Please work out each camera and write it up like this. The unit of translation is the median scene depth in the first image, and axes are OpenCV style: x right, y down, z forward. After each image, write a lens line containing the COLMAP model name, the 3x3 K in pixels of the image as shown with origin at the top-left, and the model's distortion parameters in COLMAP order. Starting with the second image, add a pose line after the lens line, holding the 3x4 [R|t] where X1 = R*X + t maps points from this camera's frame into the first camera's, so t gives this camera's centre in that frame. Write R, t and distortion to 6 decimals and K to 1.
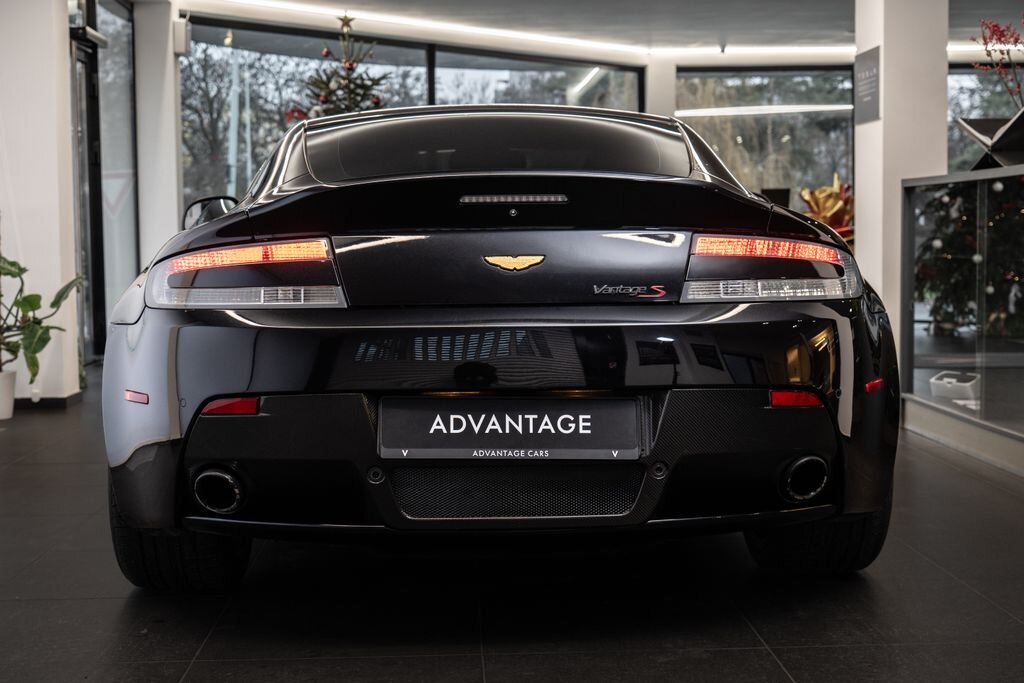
lens RADIAL K [[1676.2, 0, 512.0], [0, 1676.2, 341.5], [0, 0, 1]] dist [0.037448, -0.013334]
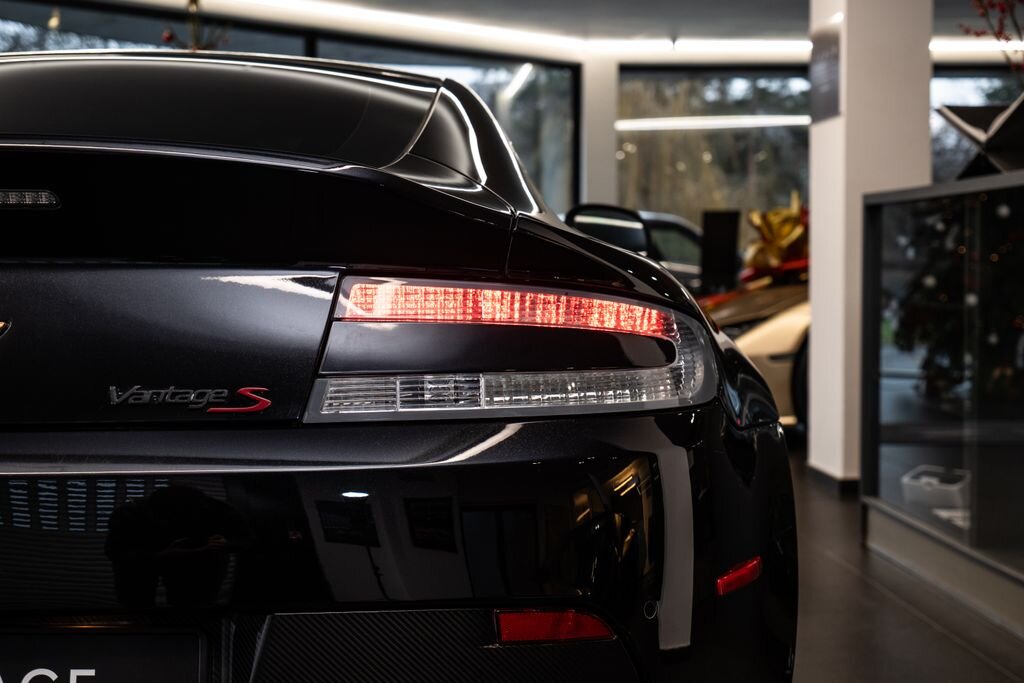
lens RADIAL K [[1819.7, 0, 512.0], [0, 1819.7, 341.5], [0, 0, 1]] dist [0.015323, -0.180815]
pose [[0.999849, 0.008340, 0.015258, 0.127714], [-0.008018, 0.999746, -0.021040, -0.030340], [-0.015430, 0.020915, 0.999662, 0.415826]]
